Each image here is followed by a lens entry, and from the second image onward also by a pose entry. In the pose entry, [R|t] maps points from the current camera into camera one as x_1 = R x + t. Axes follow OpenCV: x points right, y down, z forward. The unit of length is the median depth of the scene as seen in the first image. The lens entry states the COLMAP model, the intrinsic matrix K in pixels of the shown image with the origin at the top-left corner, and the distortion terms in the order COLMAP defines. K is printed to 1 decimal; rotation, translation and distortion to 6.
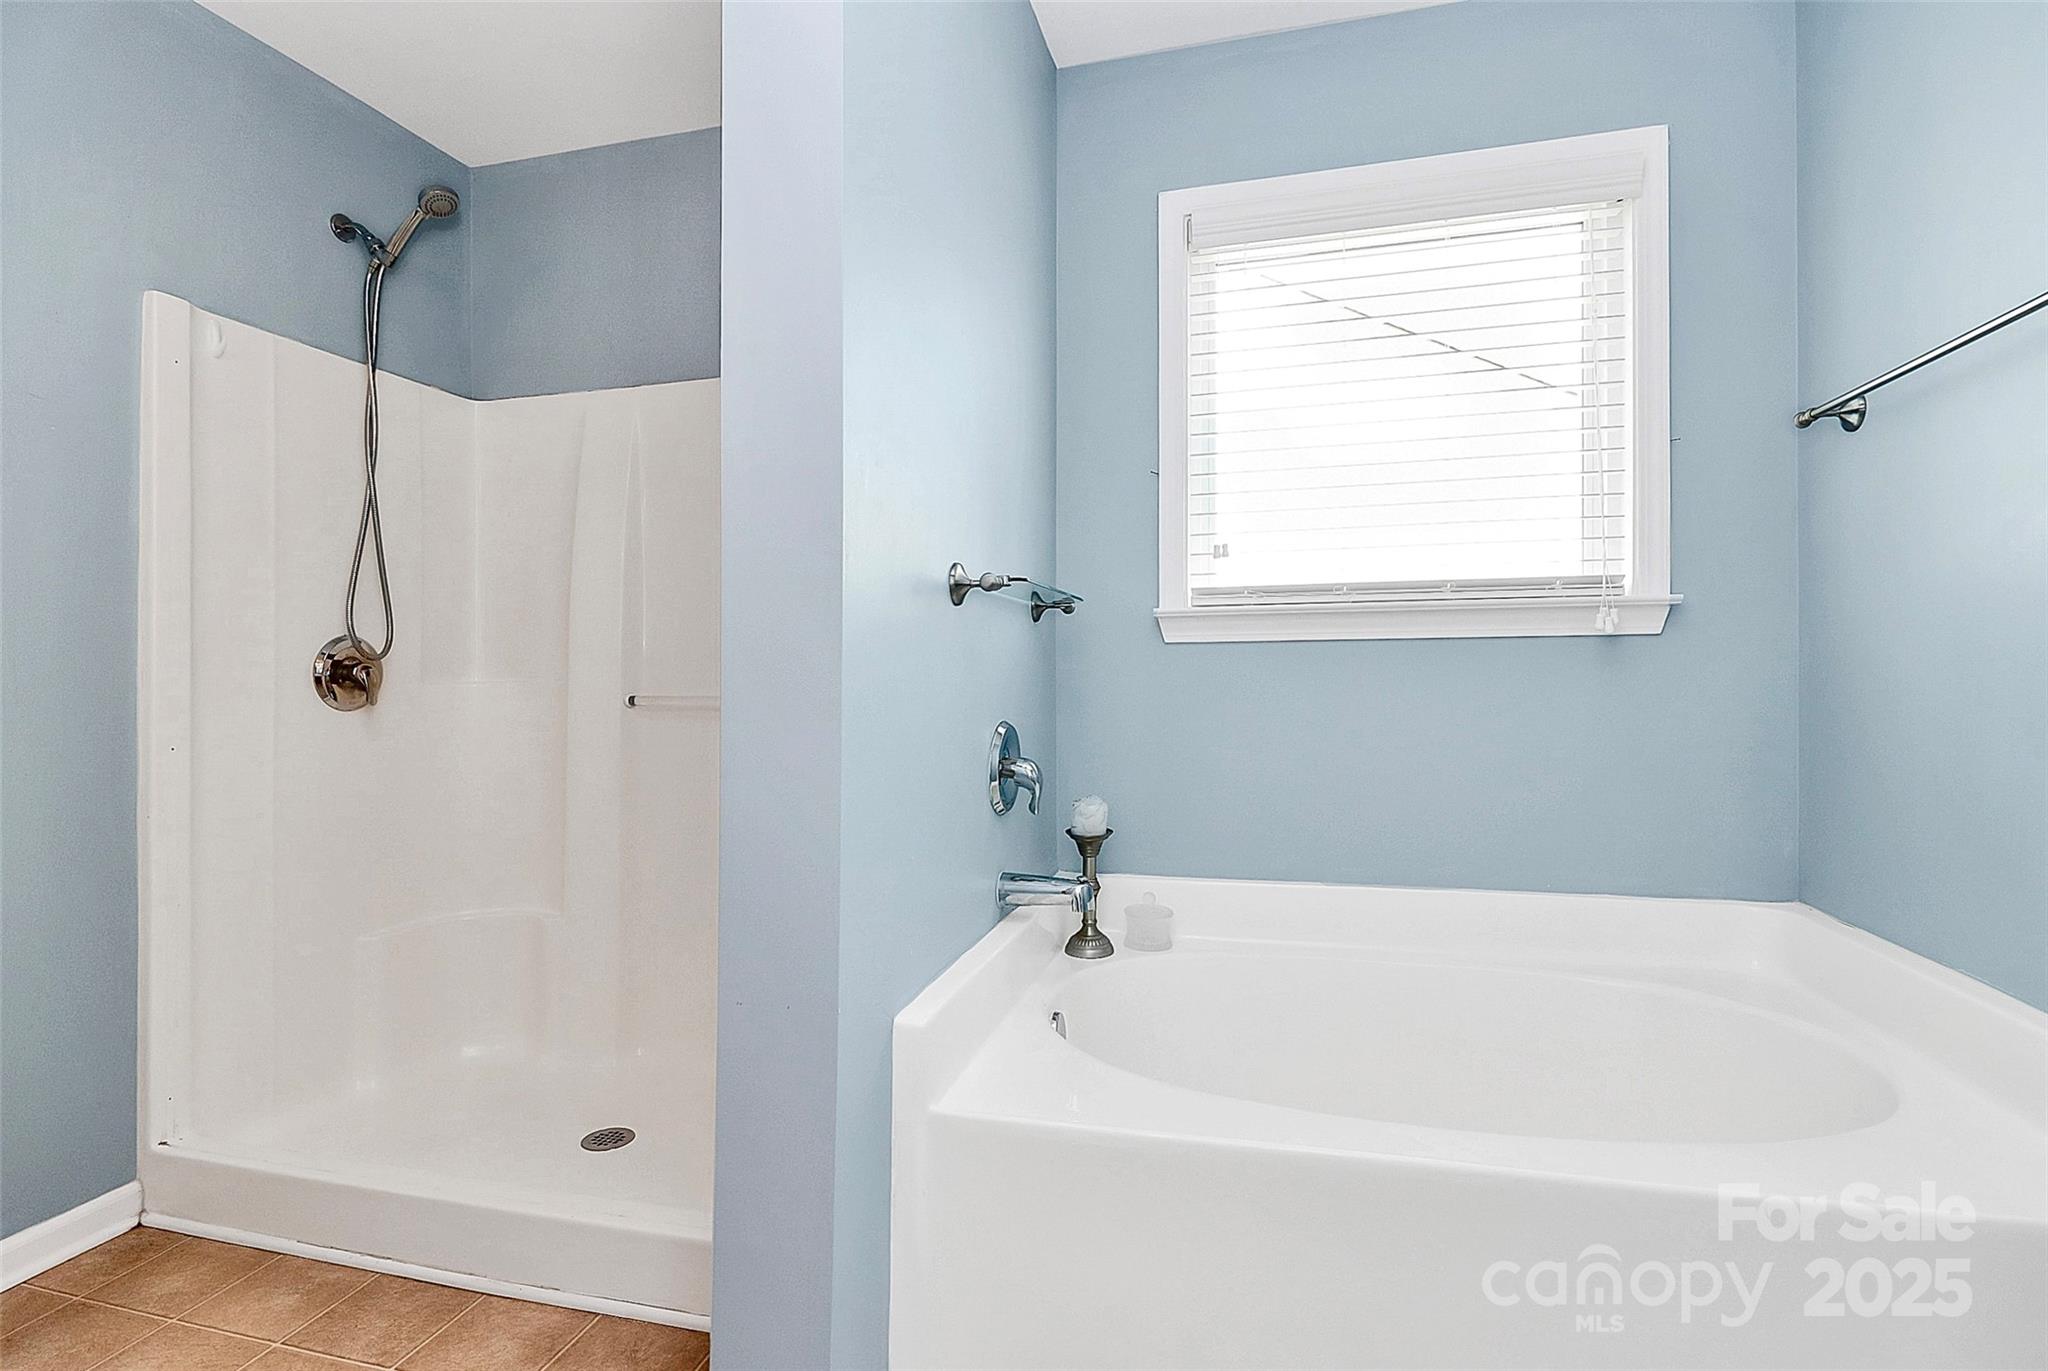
lens RADIAL K [[985.4, 0, 1024.8], [0, 985.4, 667.7], [0, 0, 1]] dist [0.002428, 0.000978]
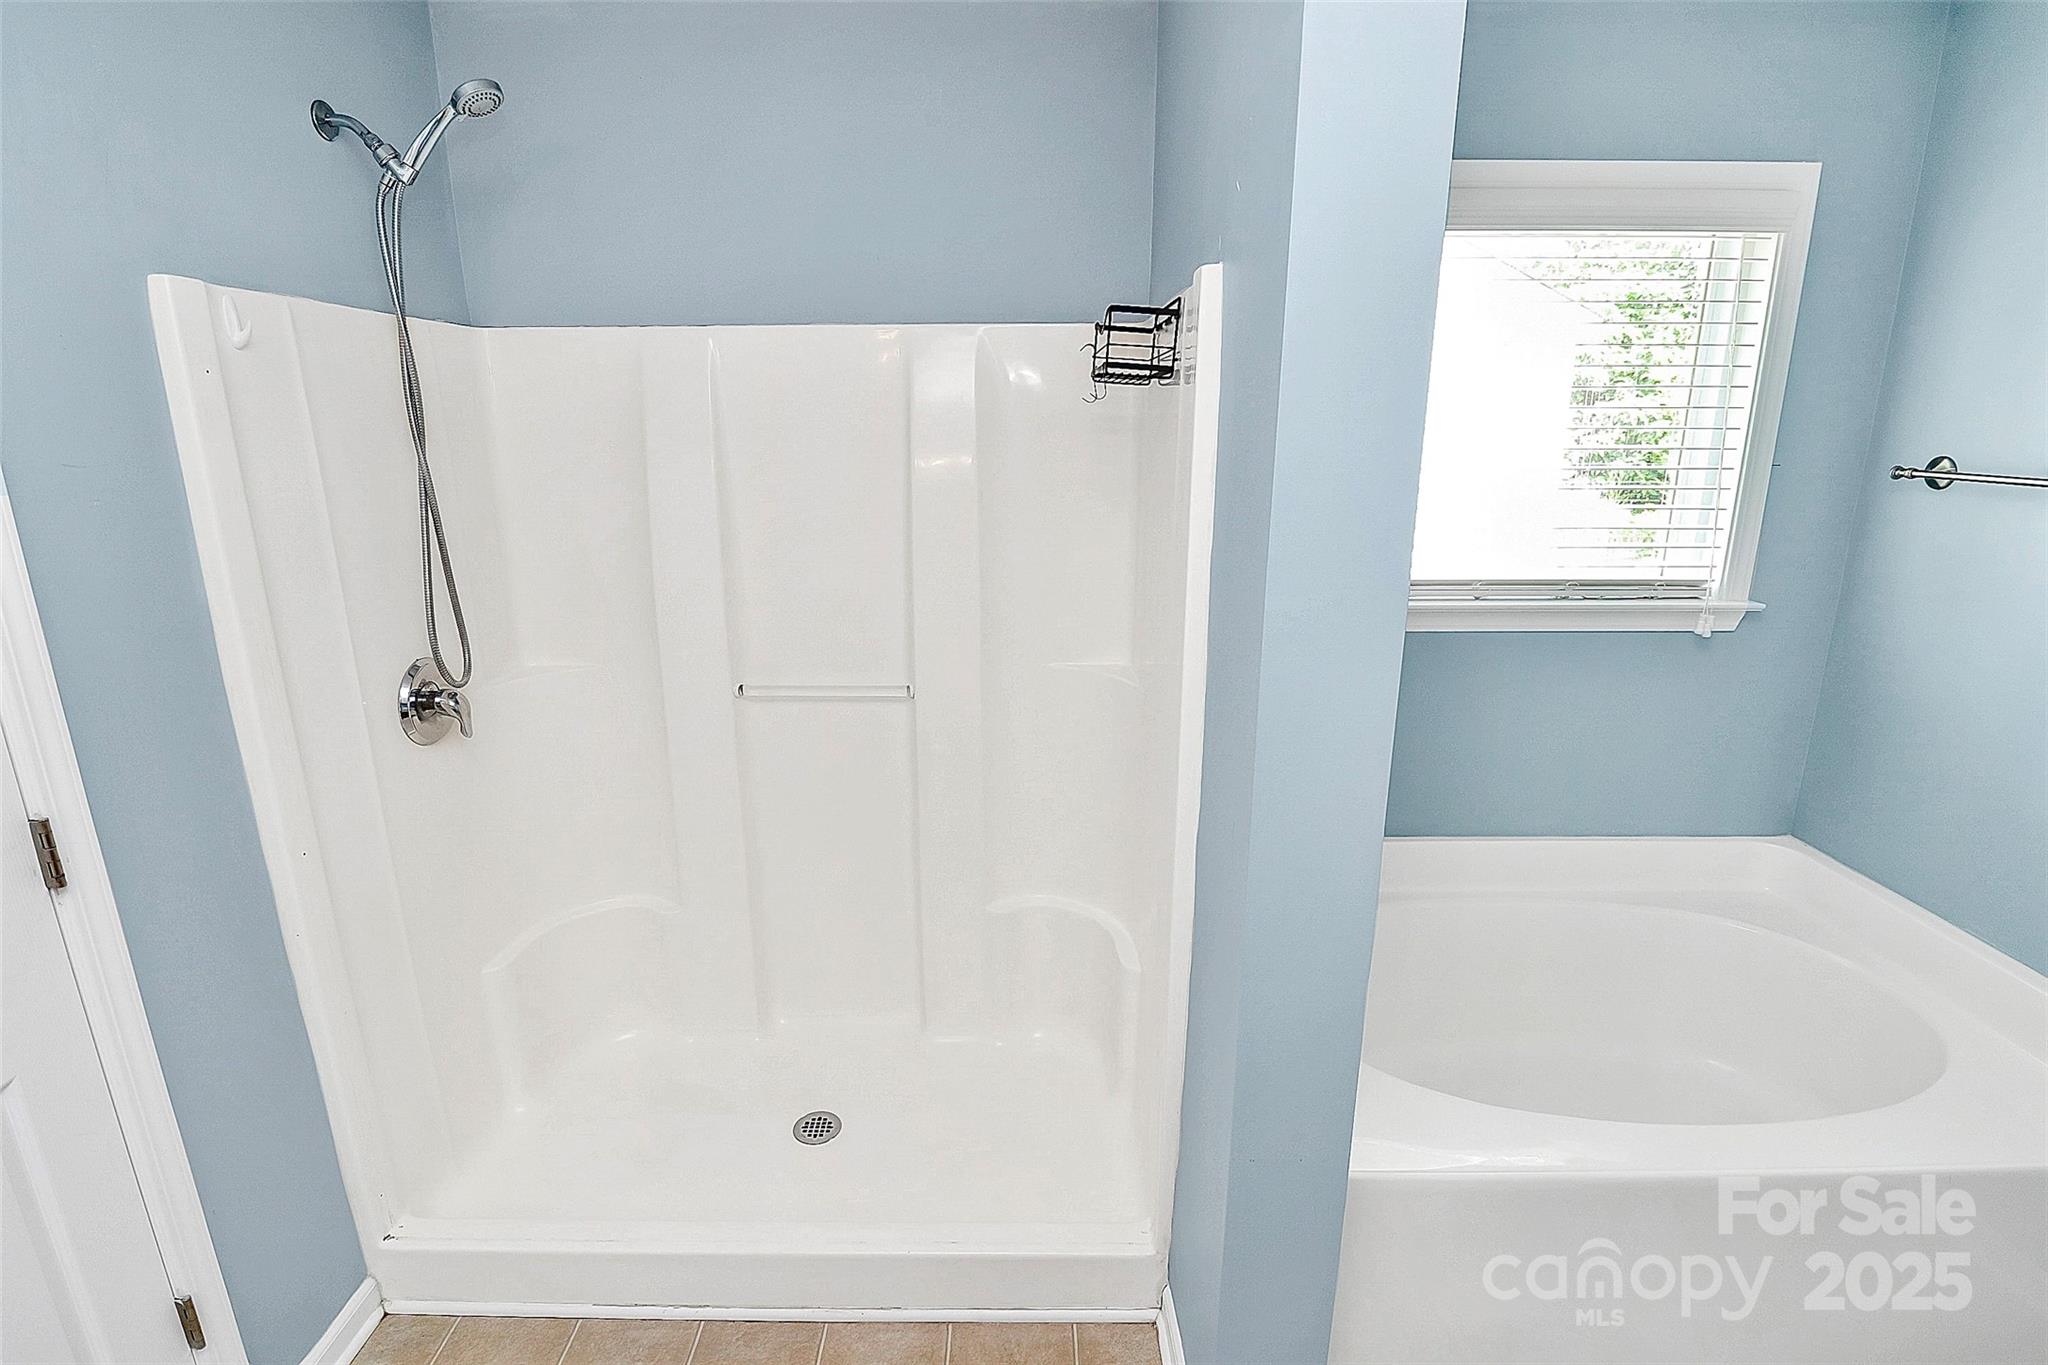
lens RADIAL K [[985.4, 0, 1024.8], [0, 985.4, 664.7], [0, 0, 1]] dist [0.002428, 0.000978]
pose [[0.965572, -0.062910, 0.252413, -0.482628], [-0.004488, 0.966144, 0.257965, -0.296247], [-0.260095, -0.250217, 0.932599, 0.092458]]
